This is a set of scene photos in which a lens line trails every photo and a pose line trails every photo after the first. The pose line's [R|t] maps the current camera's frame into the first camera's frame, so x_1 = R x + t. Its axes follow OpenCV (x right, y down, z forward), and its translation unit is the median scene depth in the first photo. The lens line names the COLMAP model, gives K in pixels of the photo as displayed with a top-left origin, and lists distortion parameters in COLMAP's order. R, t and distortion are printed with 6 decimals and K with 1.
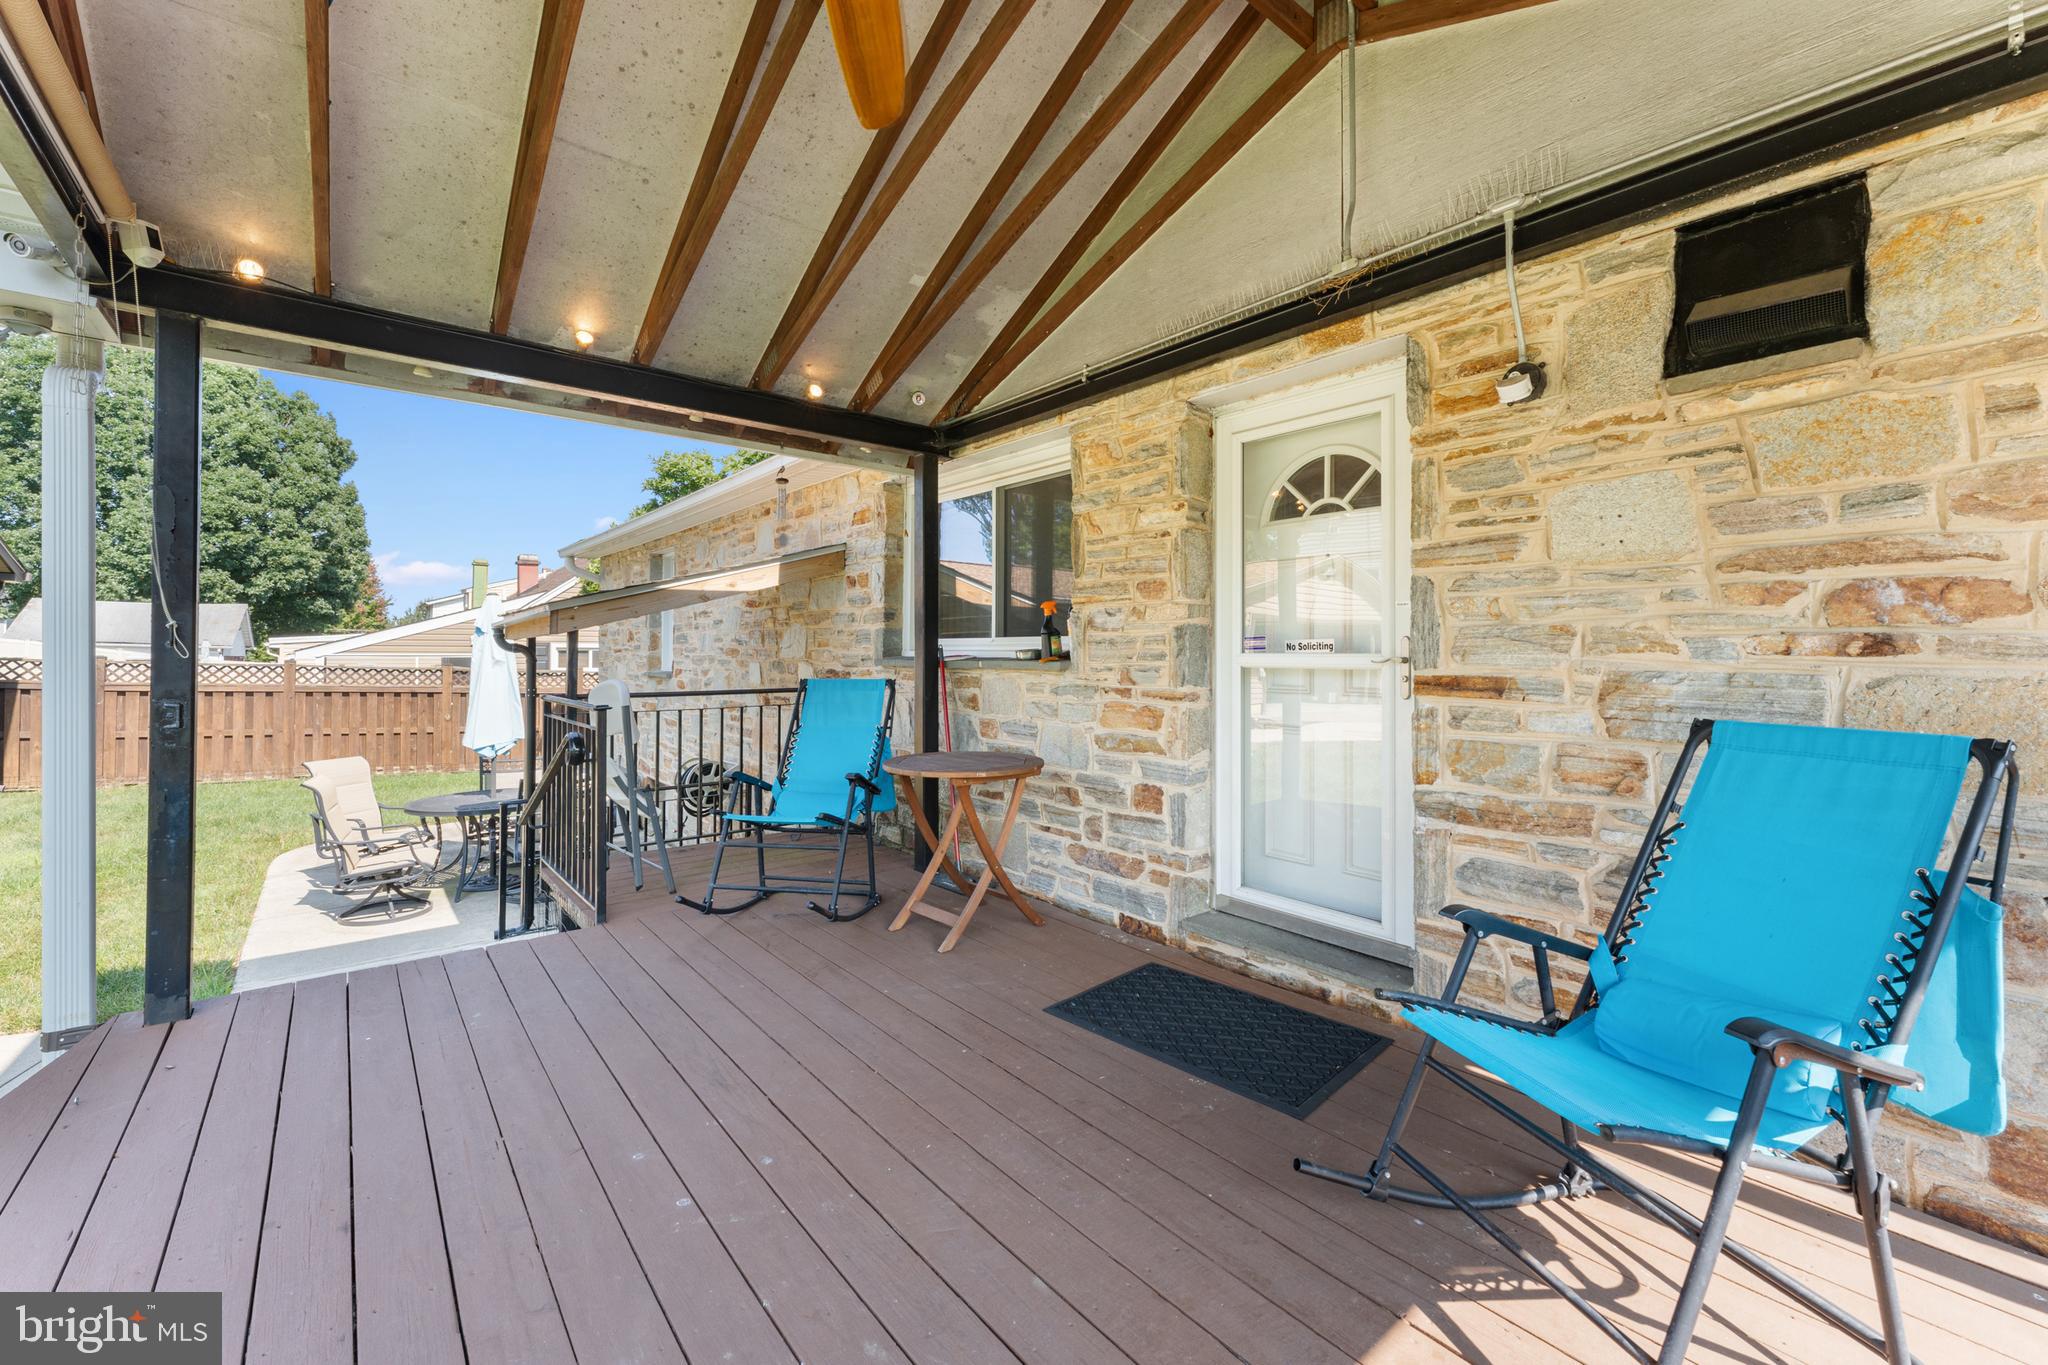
lens RADIAL K [[819.1, 0, 1029.9], [0, 819.1, 644.9], [0, 0, 1]] dist [-0.012064, 0.001418]
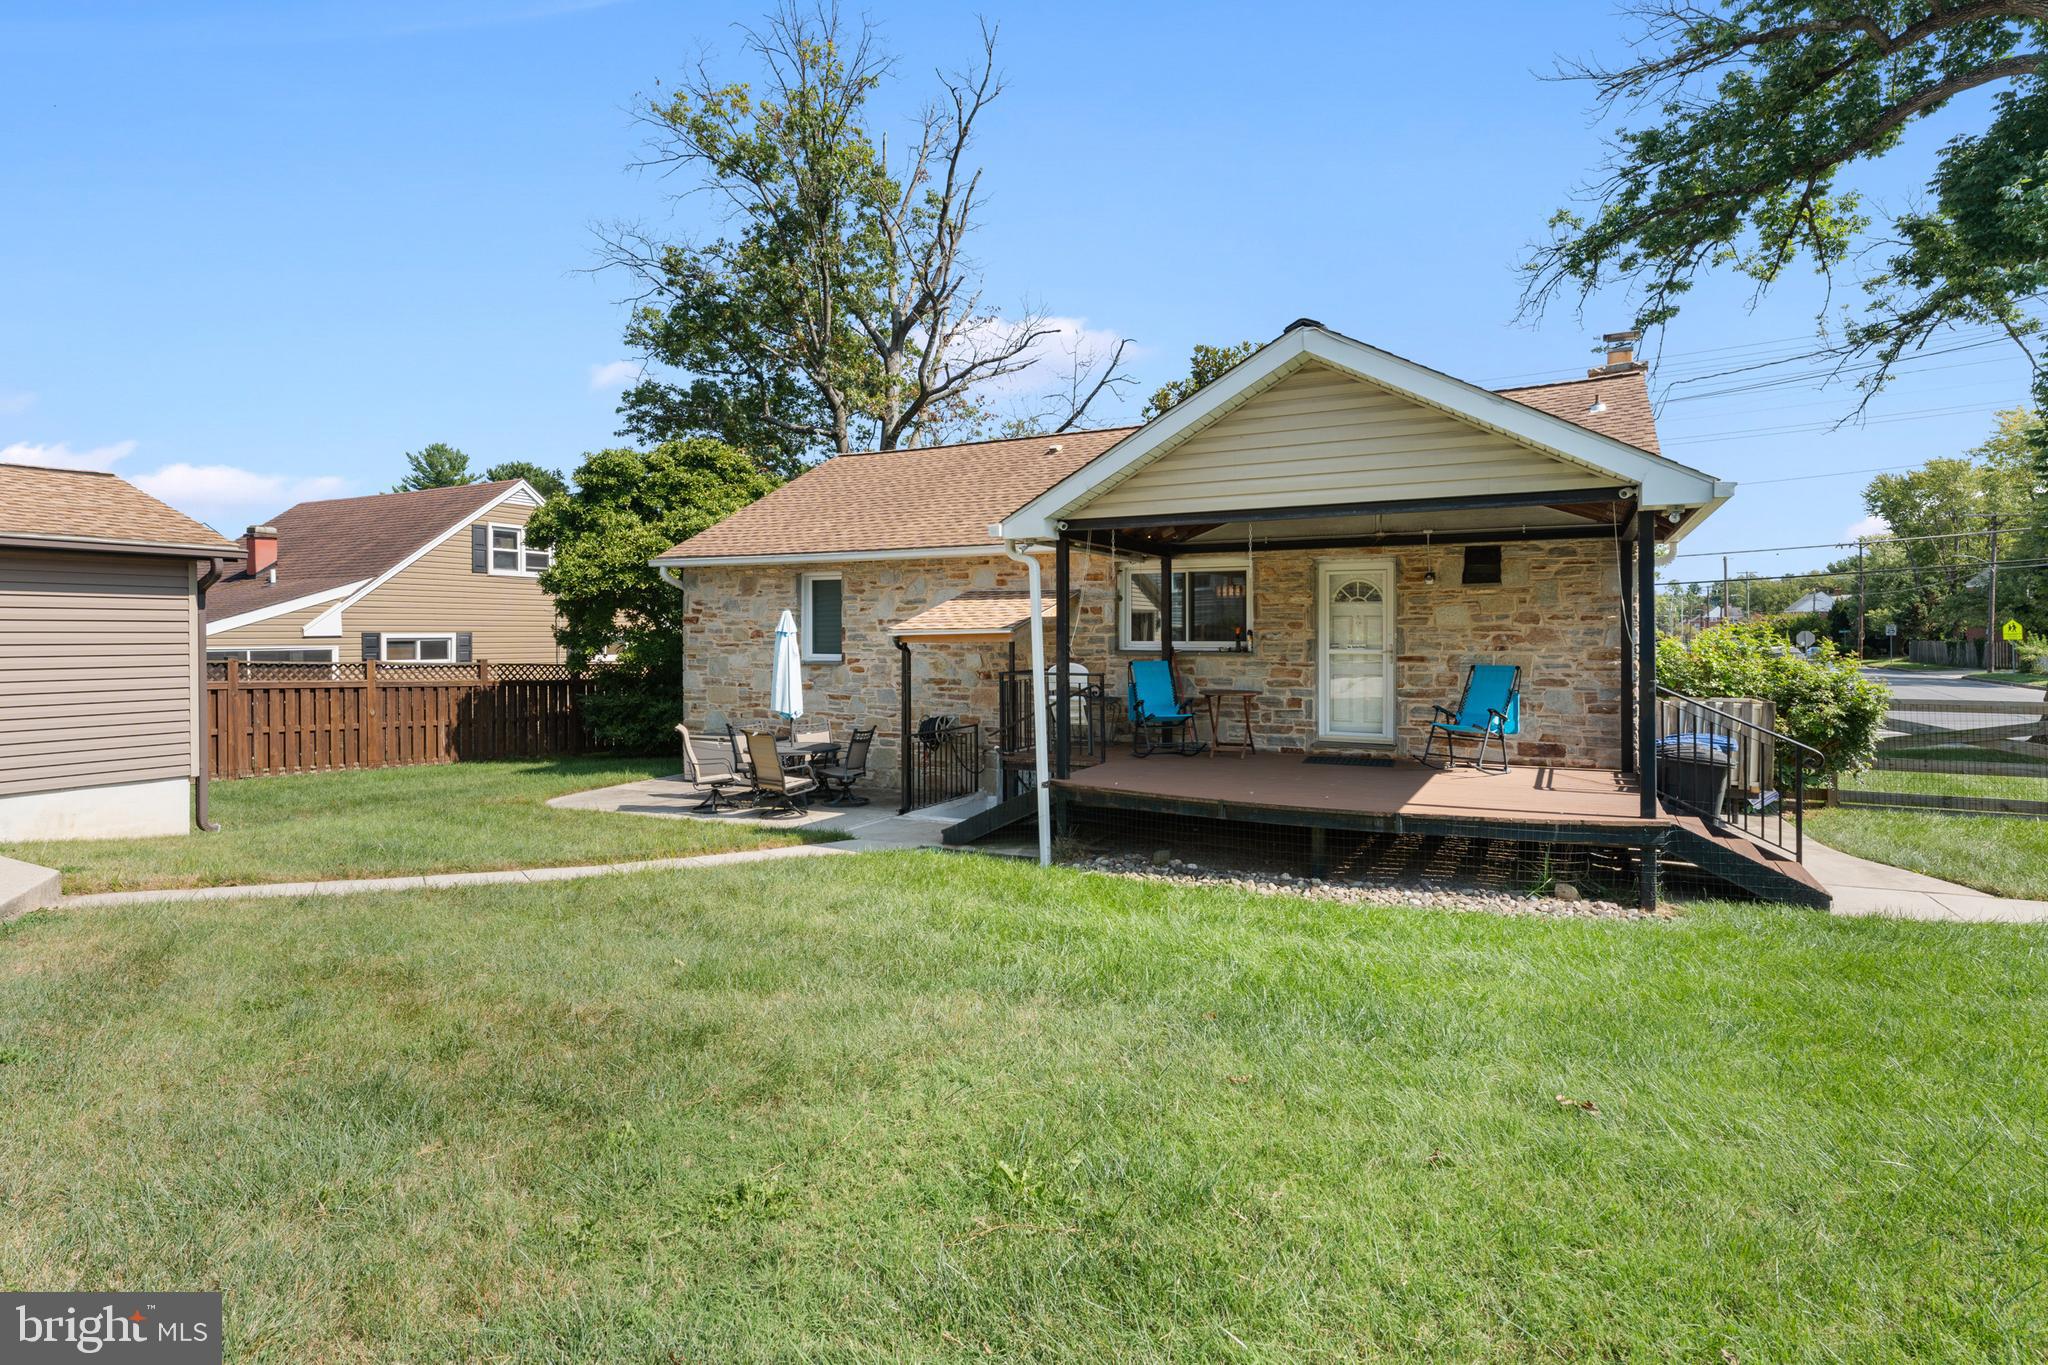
lens RADIAL K [[1040.6, 0, 1030.4], [0, 1040.6, 632.2], [0, 0, 1]] dist [-0.001391, 0.000810]
pose [[0.920198, -0.006214, 0.391403, -1.909613], [0.001037, 0.999909, 0.013436, -0.088841], [-0.391451, -0.011958, 0.920121, -1.734390]]
